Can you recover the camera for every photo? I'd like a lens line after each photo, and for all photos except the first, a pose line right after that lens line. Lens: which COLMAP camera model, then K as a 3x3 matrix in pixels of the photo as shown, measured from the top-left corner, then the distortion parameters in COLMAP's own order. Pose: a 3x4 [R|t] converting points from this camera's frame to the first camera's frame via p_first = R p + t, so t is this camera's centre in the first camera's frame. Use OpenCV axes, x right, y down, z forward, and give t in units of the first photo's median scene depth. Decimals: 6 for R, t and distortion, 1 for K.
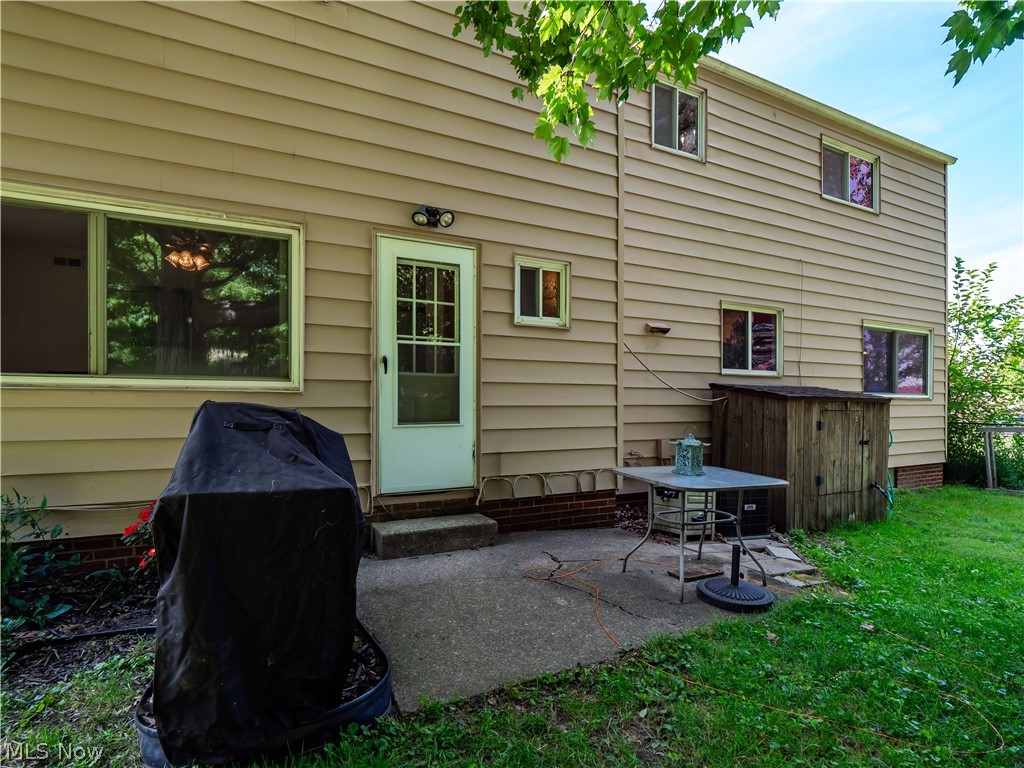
lens RADIAL K [[480.5, 0, 511.7], [0, 480.5, 392.1], [0, 0, 1]] dist [-0.000870, -0.000178]
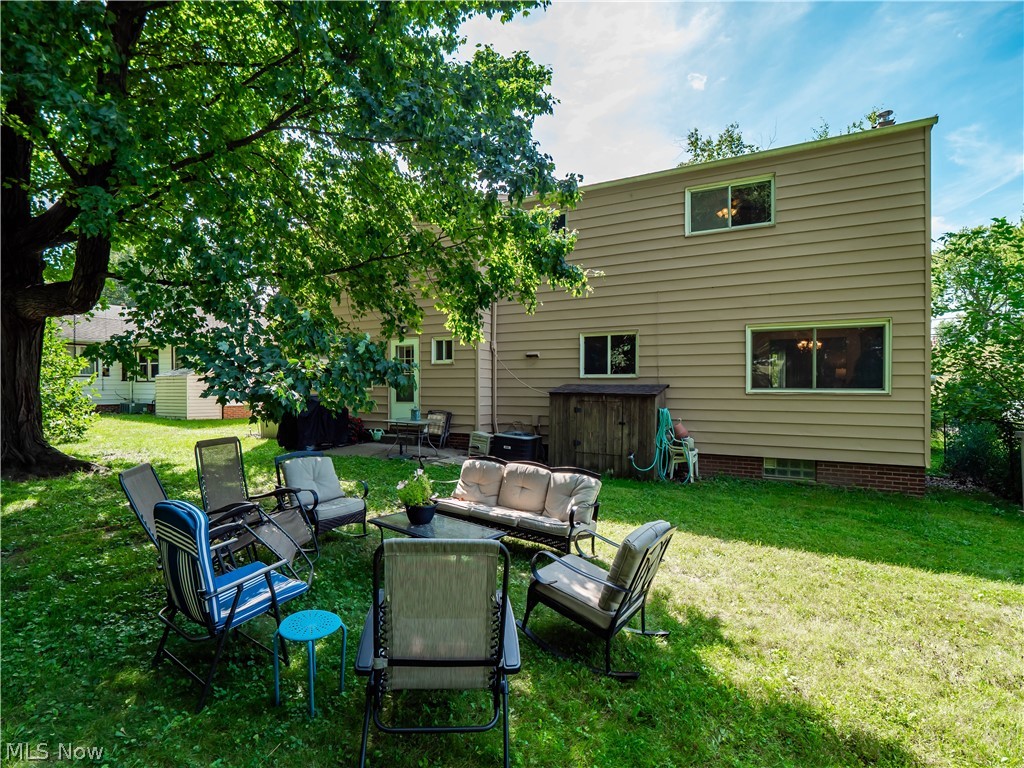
lens RADIAL K [[480.5, 0, 512.5], [0, 480.5, 386.1], [0, 0, 1]] dist [-0.000870, -0.000178]
pose [[0.631063, -0.010822, -0.775656, 1.688444], [0.008839, 0.999938, -0.006760, -0.003540], [0.775682, -0.002590, 0.631119, -0.208808]]
